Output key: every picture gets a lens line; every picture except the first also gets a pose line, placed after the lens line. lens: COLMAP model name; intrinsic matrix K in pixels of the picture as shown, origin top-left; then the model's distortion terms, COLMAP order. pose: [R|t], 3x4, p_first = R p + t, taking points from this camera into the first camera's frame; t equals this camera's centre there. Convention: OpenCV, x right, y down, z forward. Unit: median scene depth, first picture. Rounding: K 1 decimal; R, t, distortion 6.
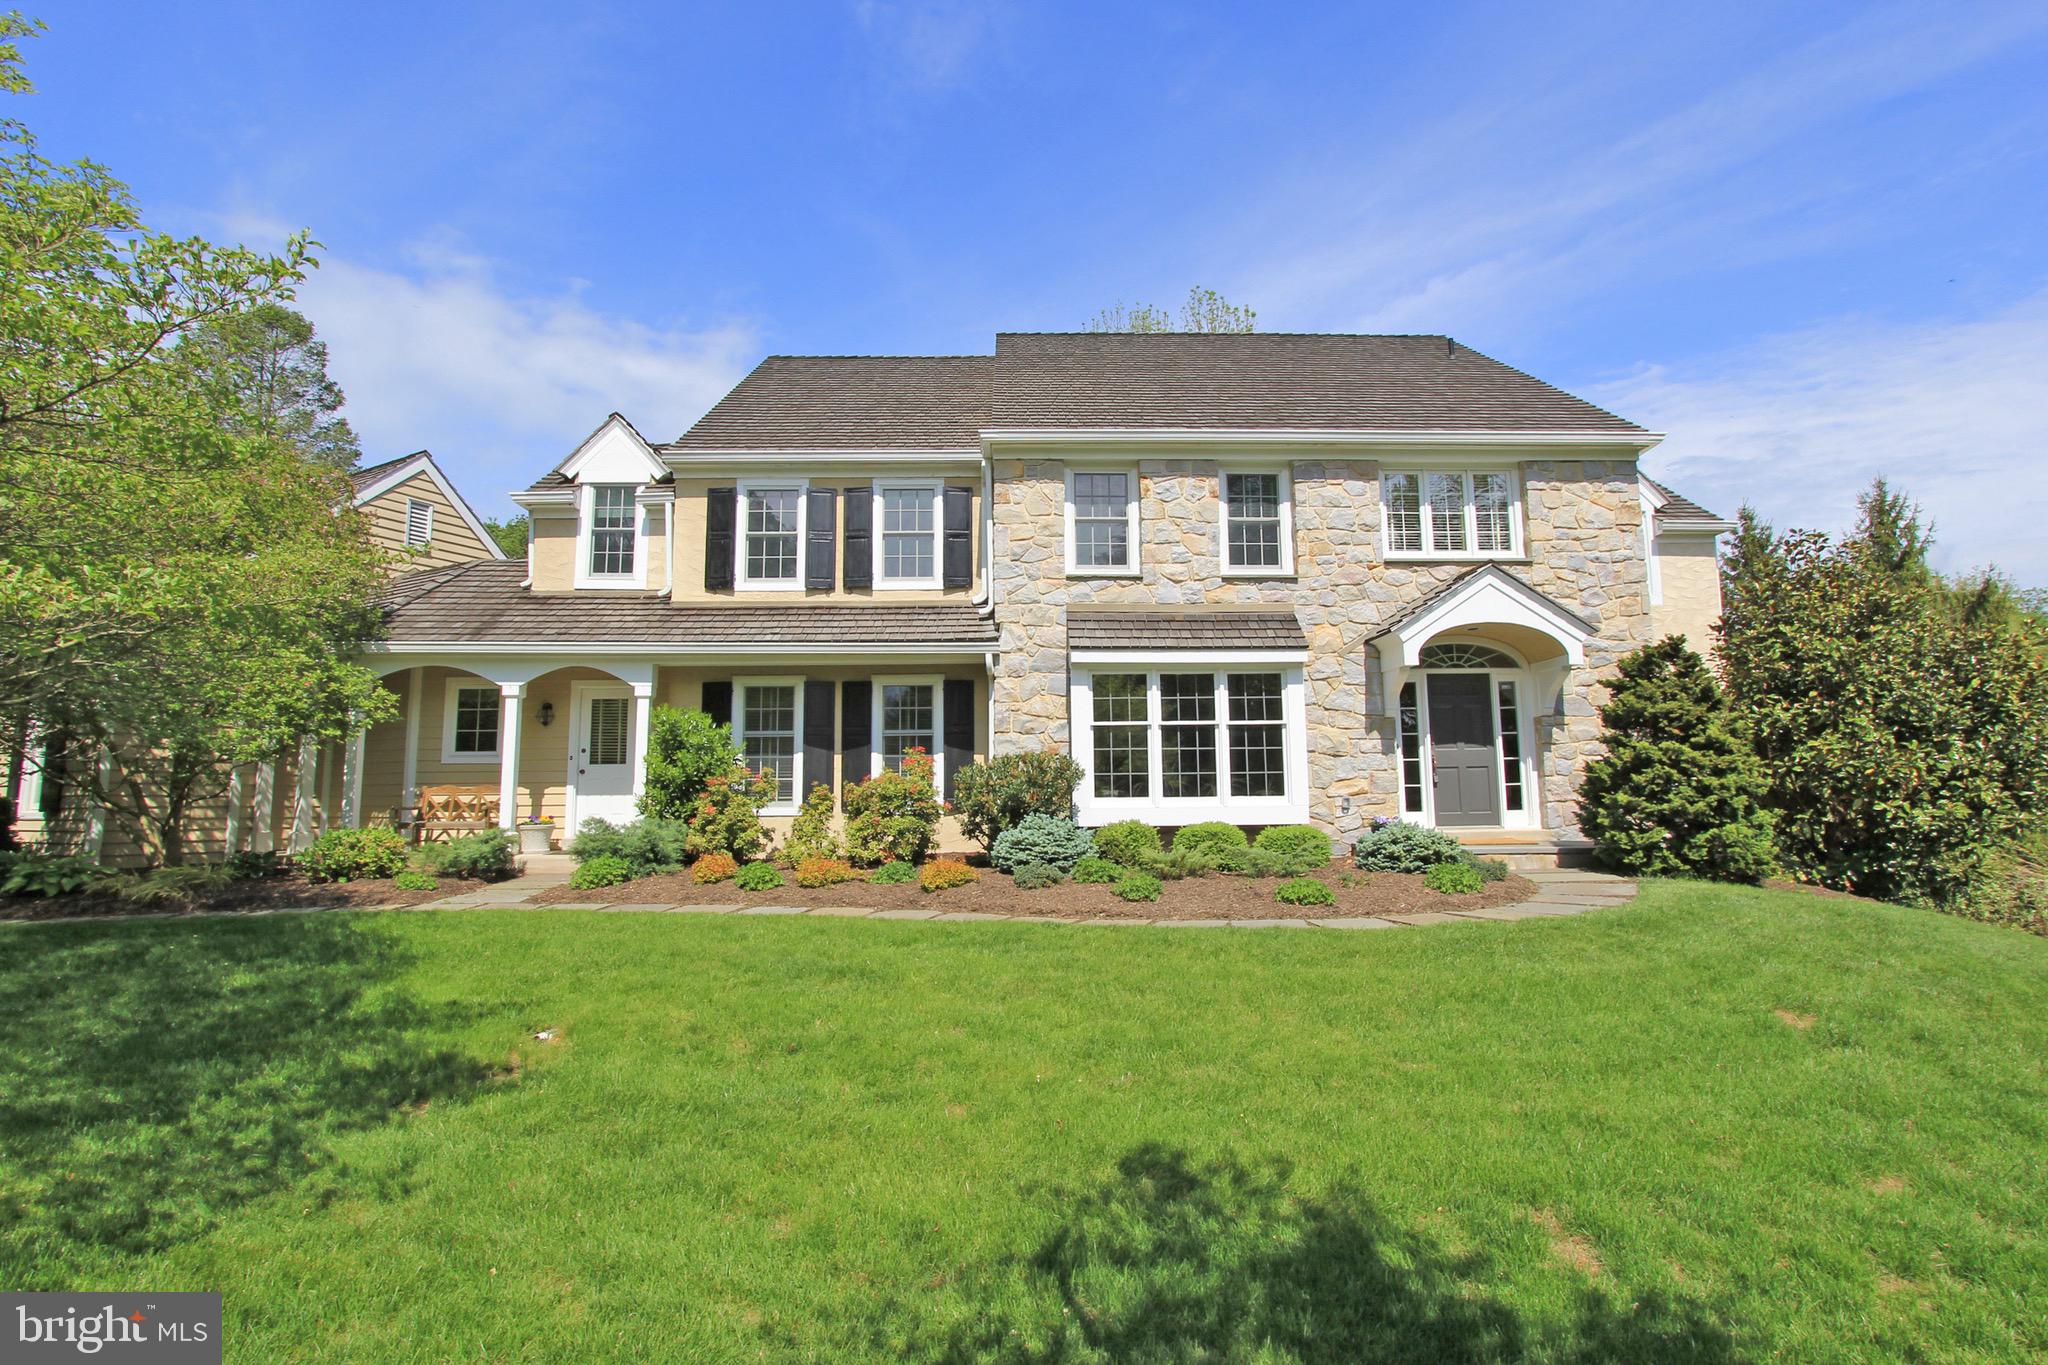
lens RADIAL K [[944.7, 0, 1048.9], [0, 944.7, 684.9], [0, 0, 1]] dist [-0.033043, 0.008270]
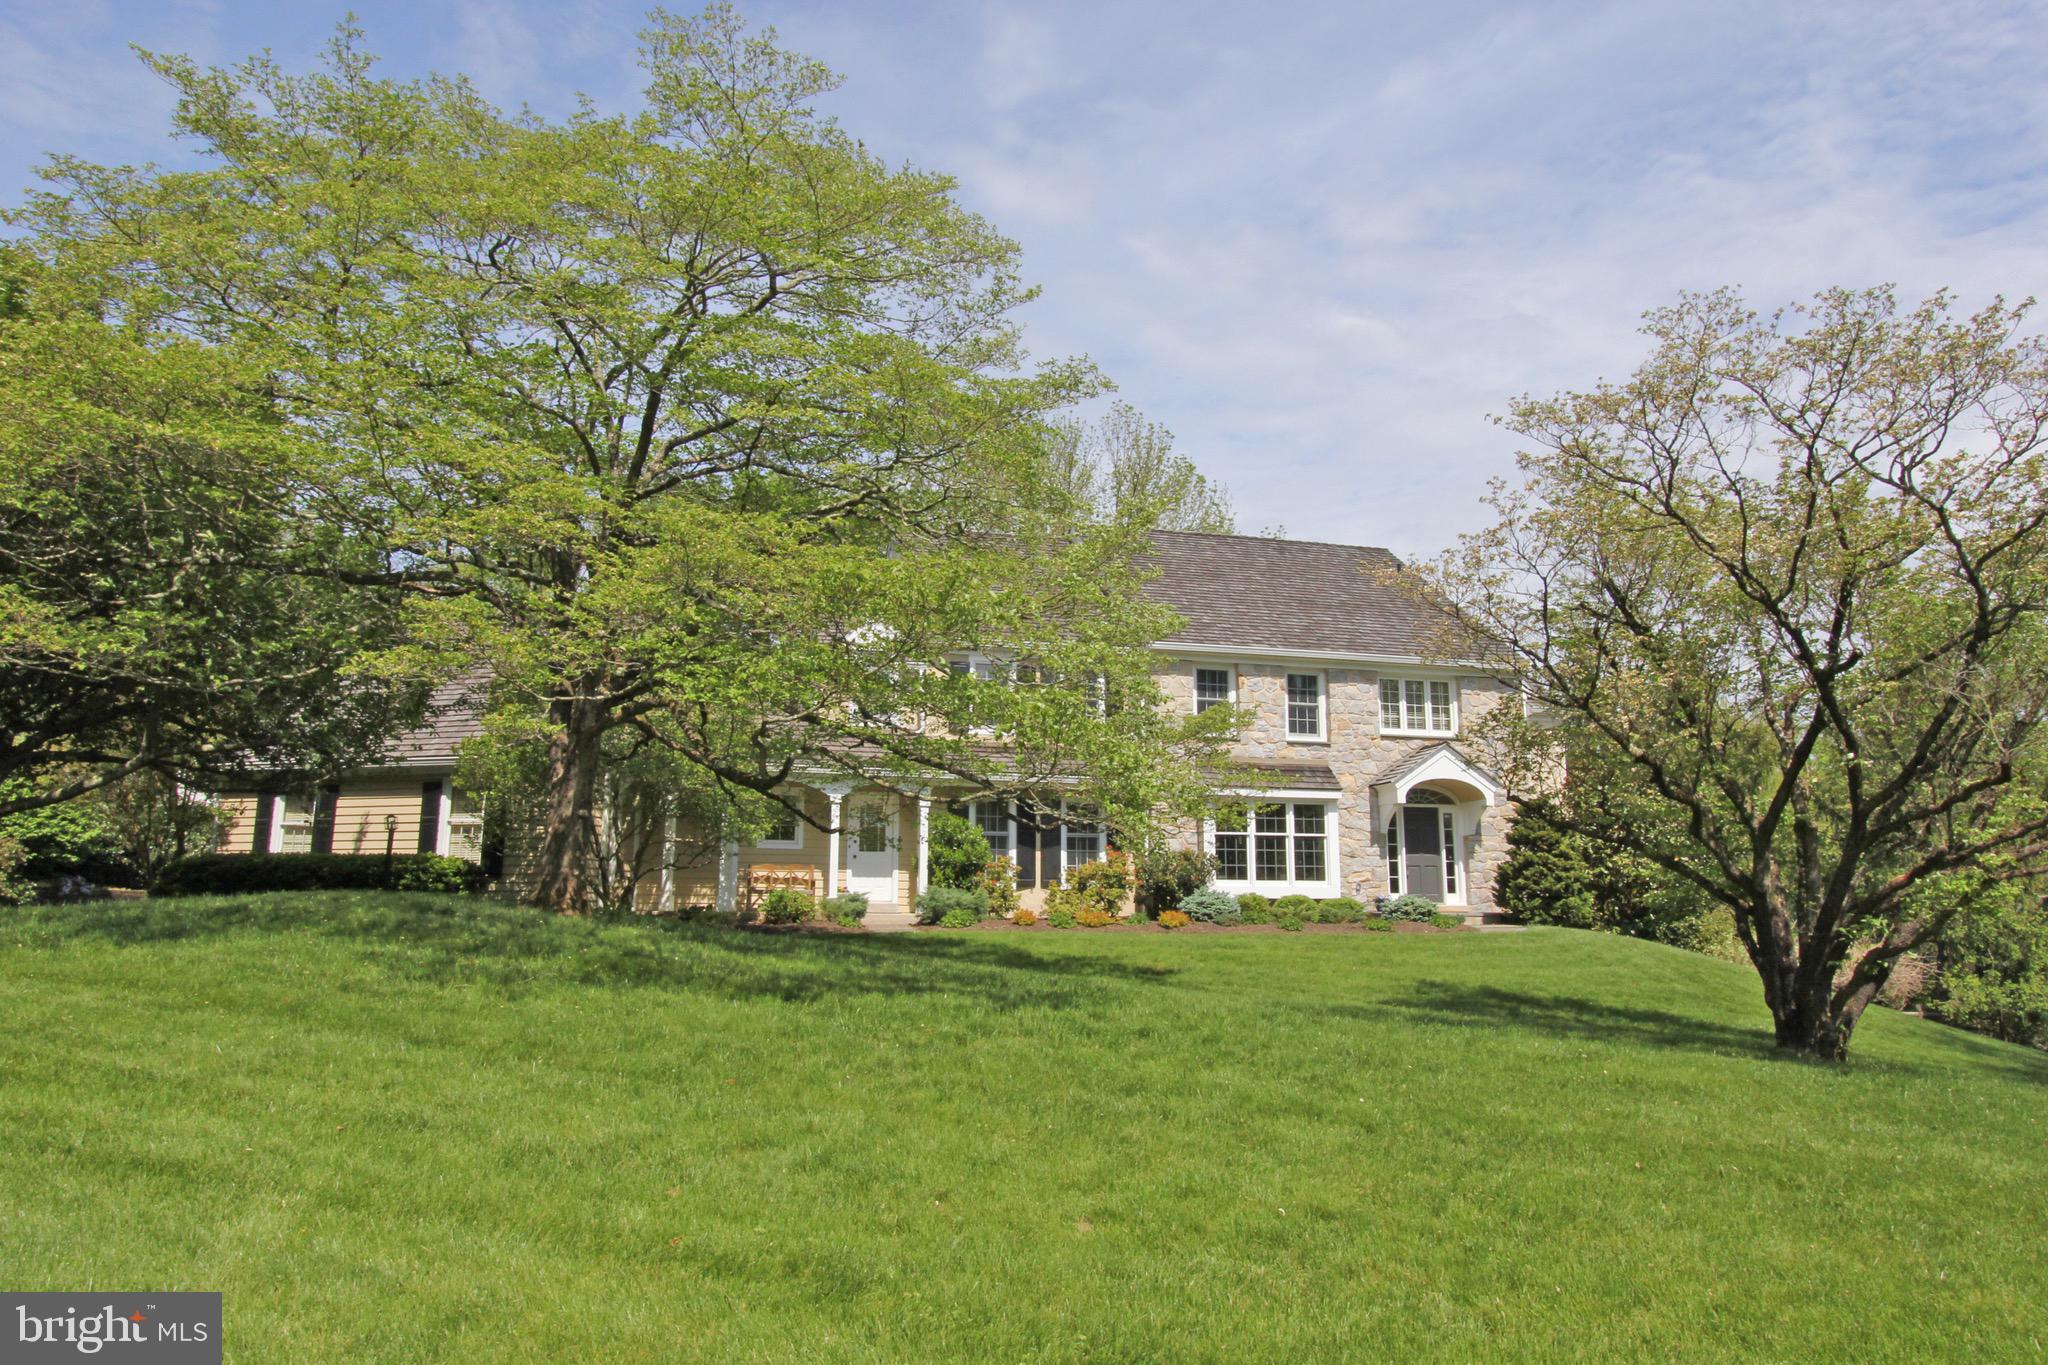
lens RADIAL K [[1236.1, 0, 1024.0], [0, 1236.1, 682.5], [0, 0, 1]] dist [-0.039161, -0.000120]
pose [[0.976397, 0.054469, 0.209005, -0.682665], [-0.040599, 0.996714, -0.070091, -0.050106], [-0.212136, 0.059952, 0.975400, -0.927158]]
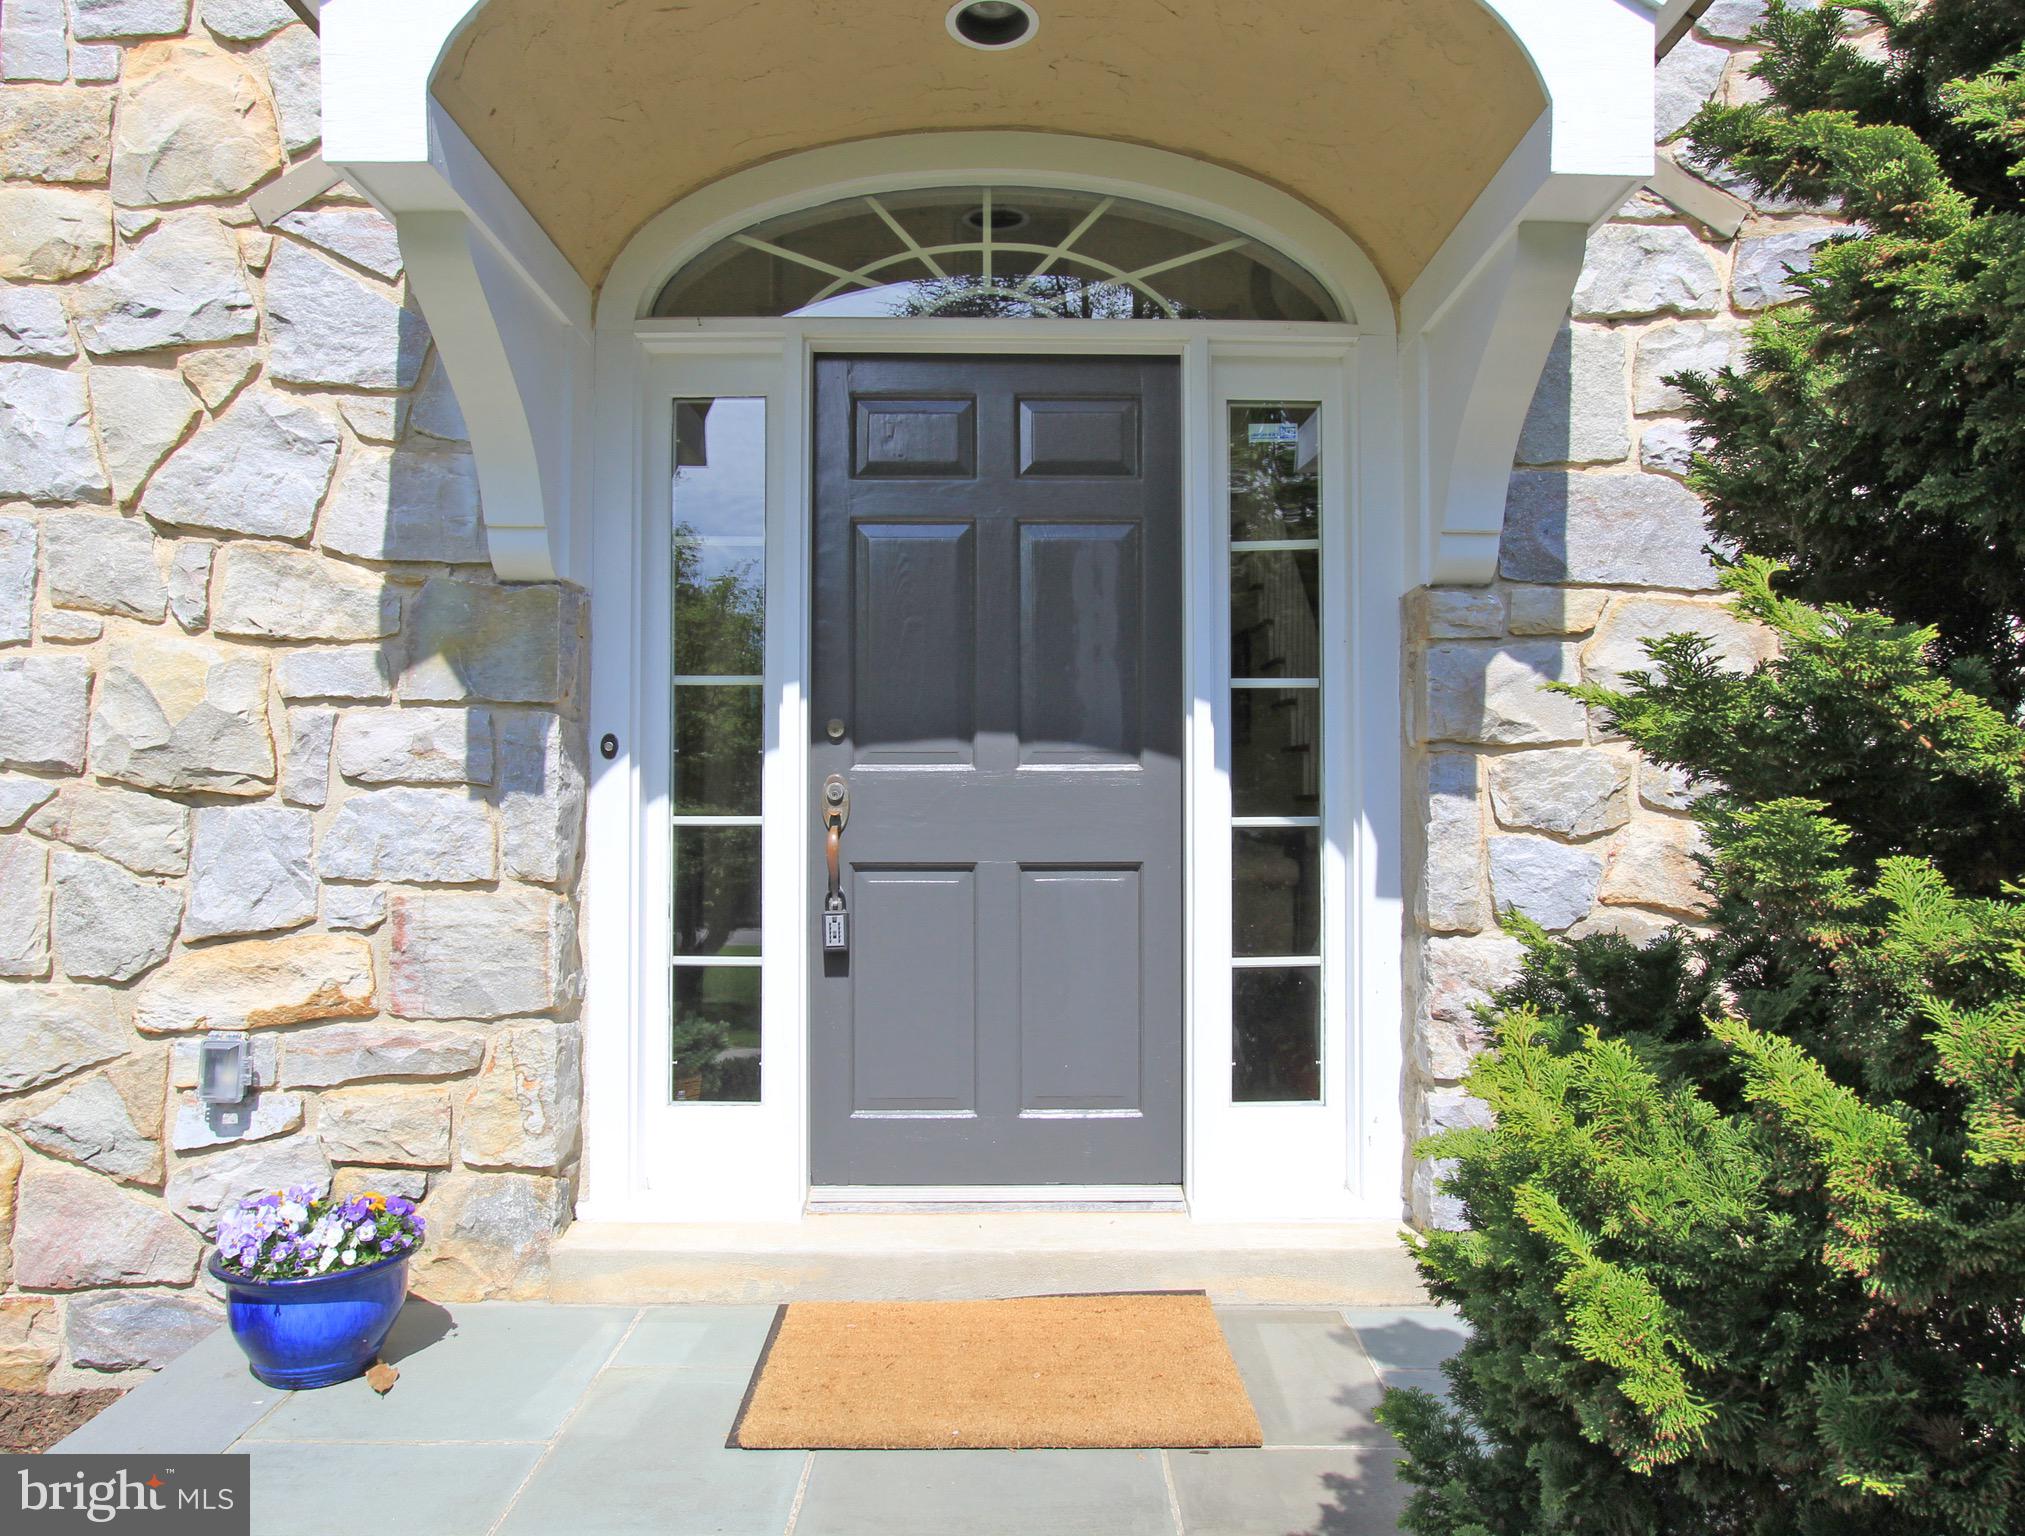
lens RADIAL K [[1356.9, 0, 1012.5], [0, 1356.9, 768.0], [0, 0, 1]] dist [0.000694, 0.000163]
pose [[0.999622, 0.014878, -0.023115, 0.452285], [-0.012487, 0.994873, 0.100360, 0.042188], [0.024490, -0.100034, 0.994683, 0.742332]]
